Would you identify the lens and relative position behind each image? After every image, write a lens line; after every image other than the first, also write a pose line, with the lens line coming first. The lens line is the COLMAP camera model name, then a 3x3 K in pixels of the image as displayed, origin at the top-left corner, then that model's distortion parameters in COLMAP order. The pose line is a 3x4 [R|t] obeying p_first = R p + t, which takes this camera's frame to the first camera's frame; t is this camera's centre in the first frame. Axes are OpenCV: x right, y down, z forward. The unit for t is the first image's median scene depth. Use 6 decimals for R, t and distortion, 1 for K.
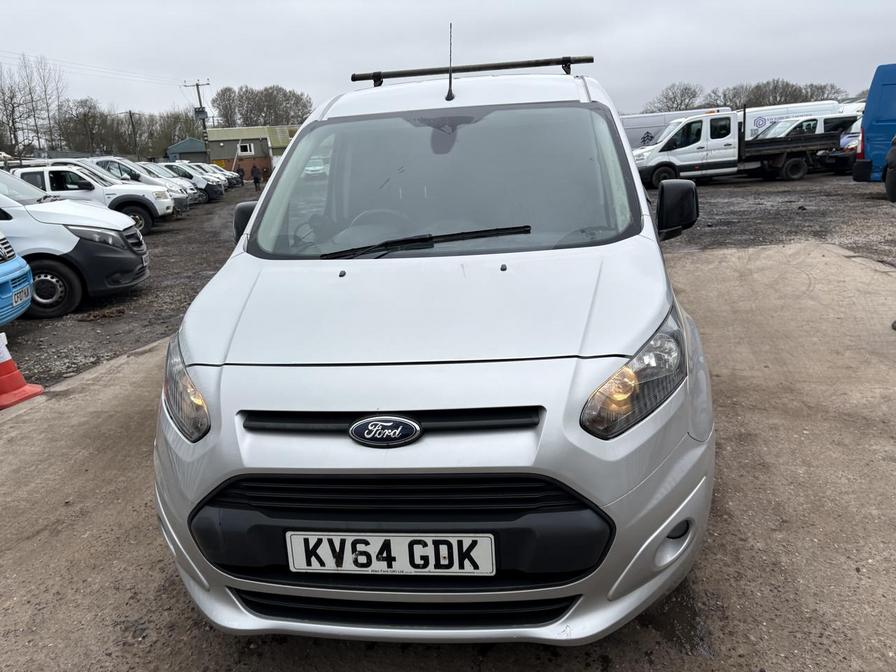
lens RADIAL K [[661.0, 0, 451.0], [0, 661.0, 331.9], [0, 0, 1]] dist [0.044683, -0.036816]
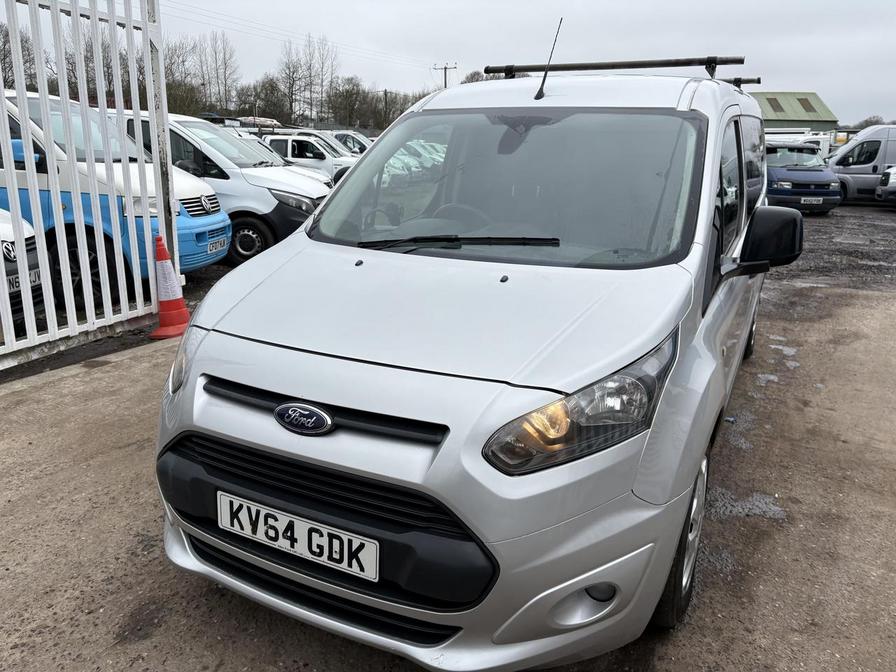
lens RADIAL K [[661.0, 0, 445.1], [0, 661.0, 336.6], [0, 0, 1]] dist [0.044683, -0.036816]
pose [[0.937777, 0.167806, -0.303999, 0.276608], [-0.161141, 0.985808, 0.047074, -0.041797], [0.307584, 0.004842, 0.951509, 0.055345]]
